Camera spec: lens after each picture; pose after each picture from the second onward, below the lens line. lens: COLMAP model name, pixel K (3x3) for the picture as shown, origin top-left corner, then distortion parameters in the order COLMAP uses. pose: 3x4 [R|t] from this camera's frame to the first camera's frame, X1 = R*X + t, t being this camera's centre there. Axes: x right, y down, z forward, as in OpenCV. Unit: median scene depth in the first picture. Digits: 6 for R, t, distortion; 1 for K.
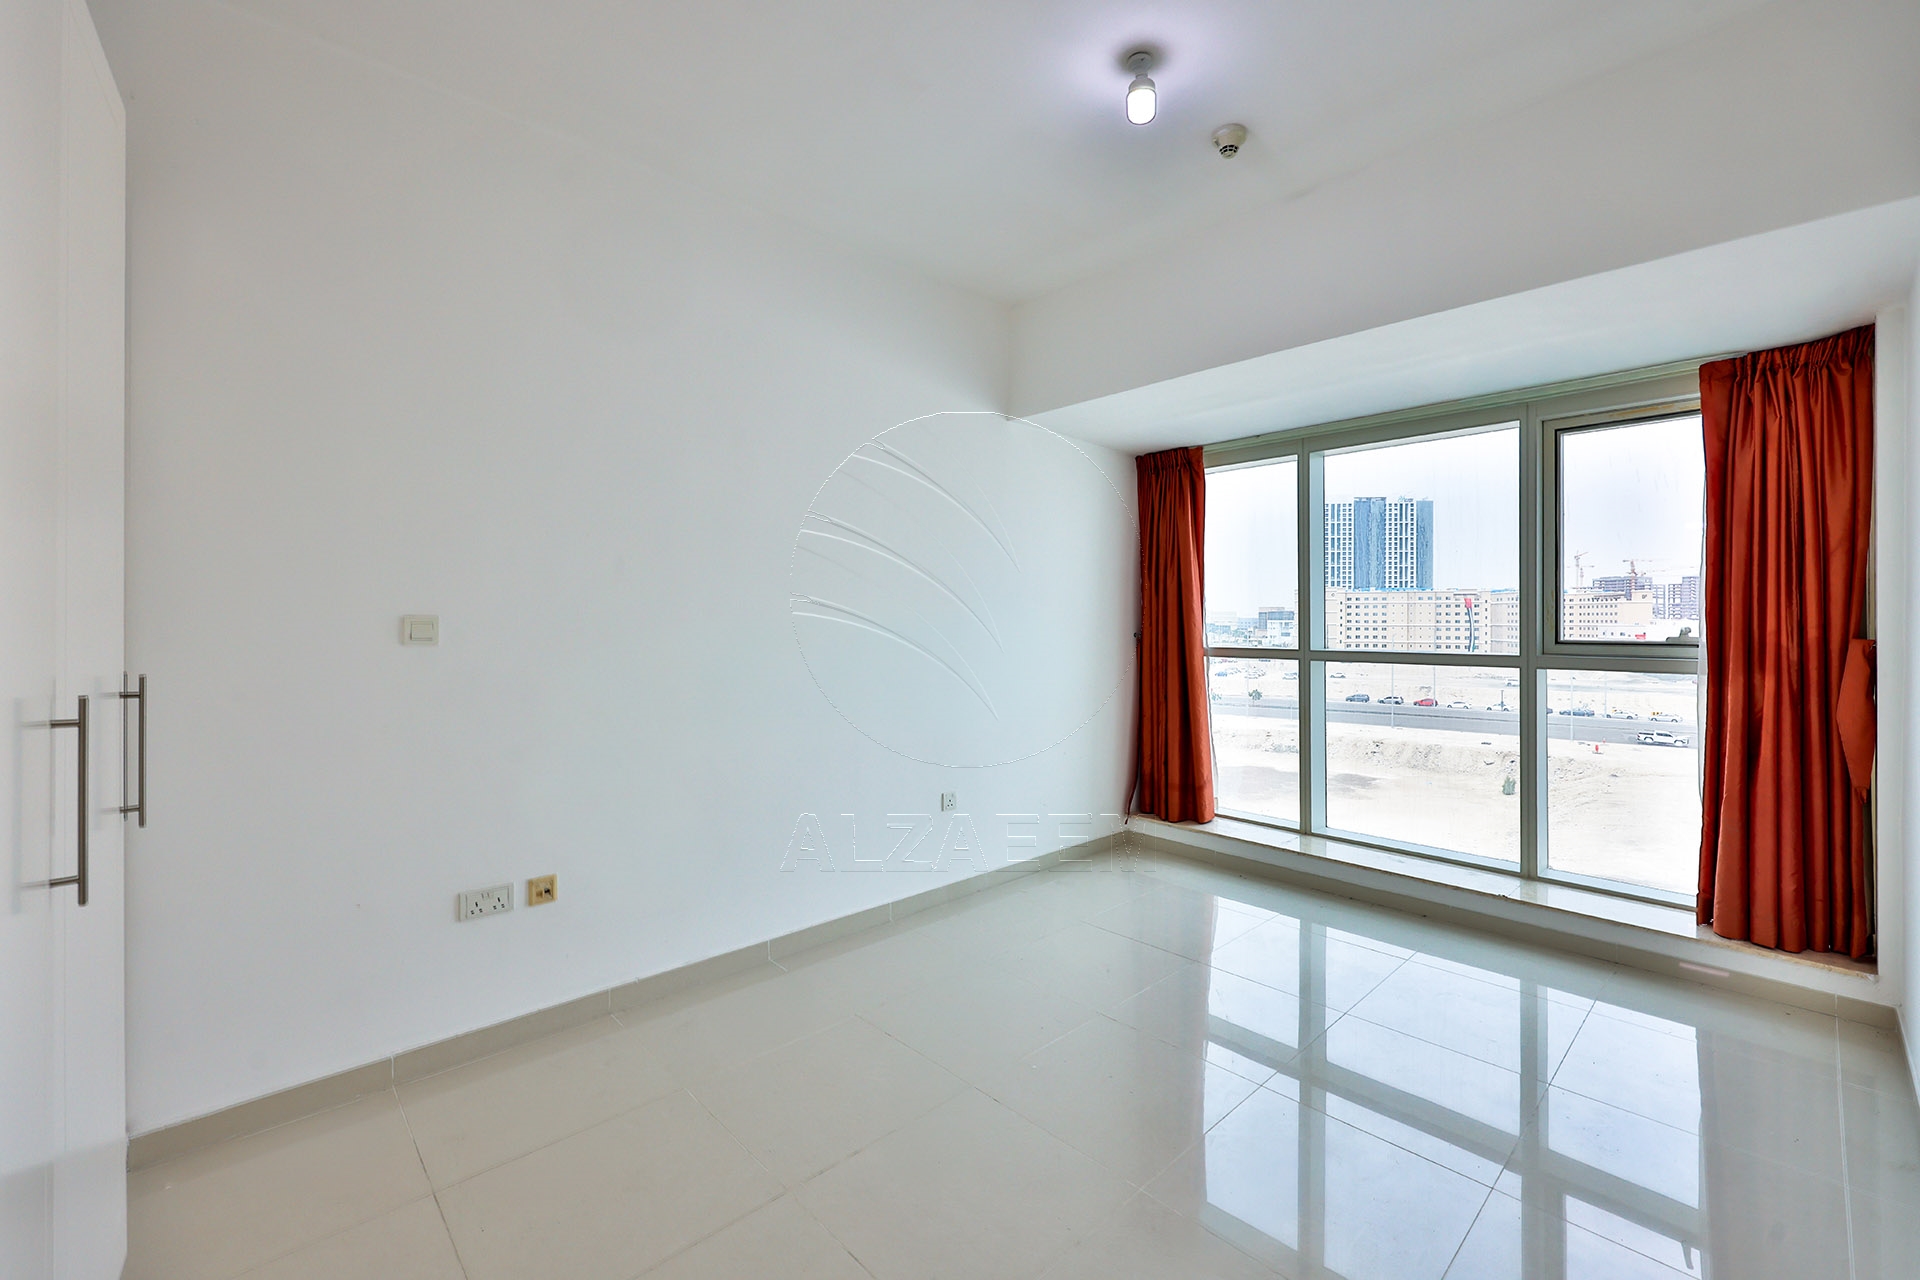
lens RADIAL K [[781.8, 0, 958.0], [0, 781.8, 618.4], [0, 0, 1]] dist [0.006540, 0.000252]
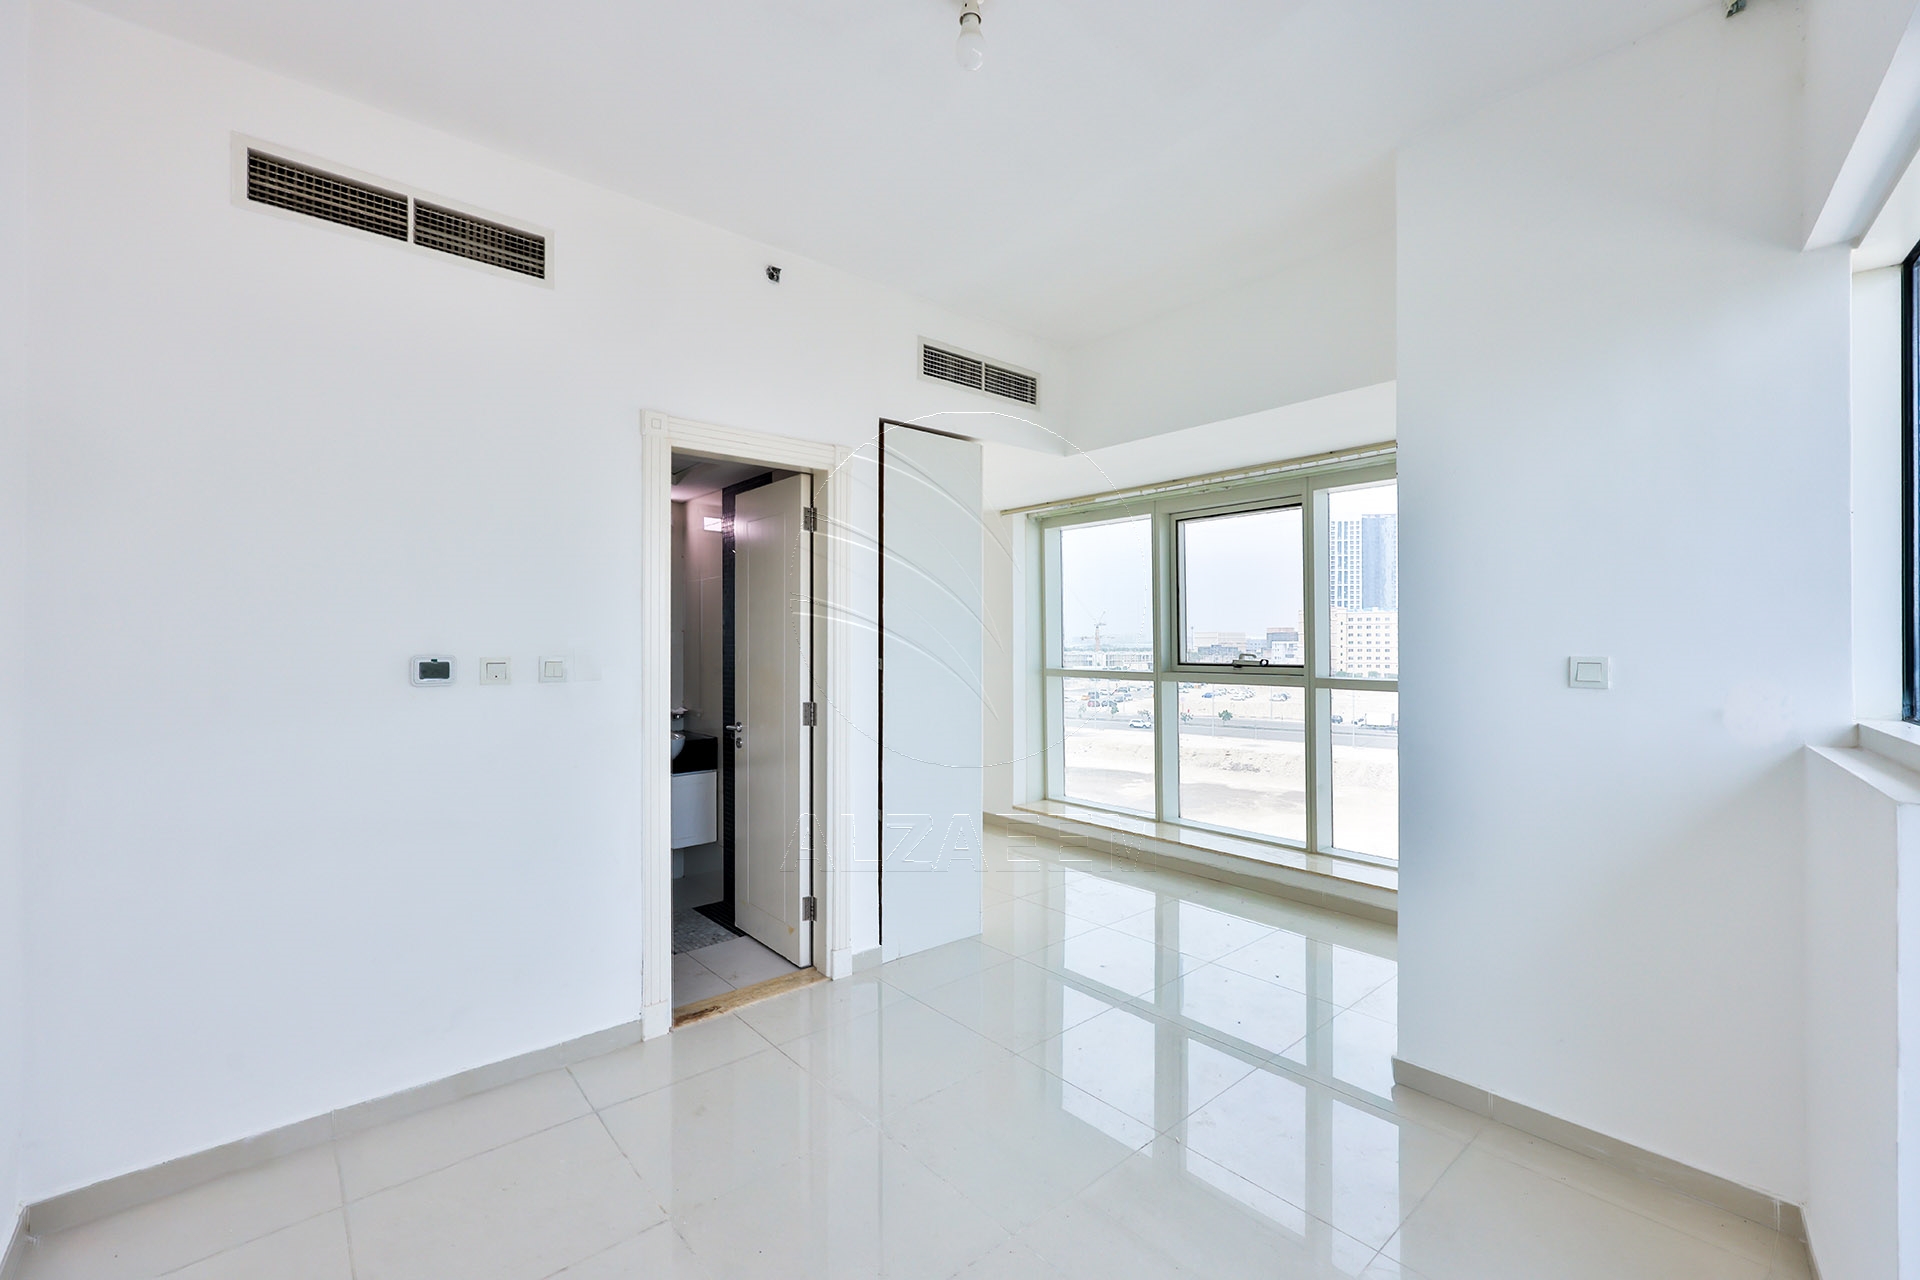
lens RADIAL K [[781.8, 0, 953.5], [0, 781.8, 647.8], [0, 0, 1]] dist [0.006540, 0.000252]
pose [[0.999472, -0.005939, -0.031958, 0.166293], [0.006232, 0.999939, 0.009089, -0.006625], [0.031902, -0.009284, 0.999448, -0.205789]]
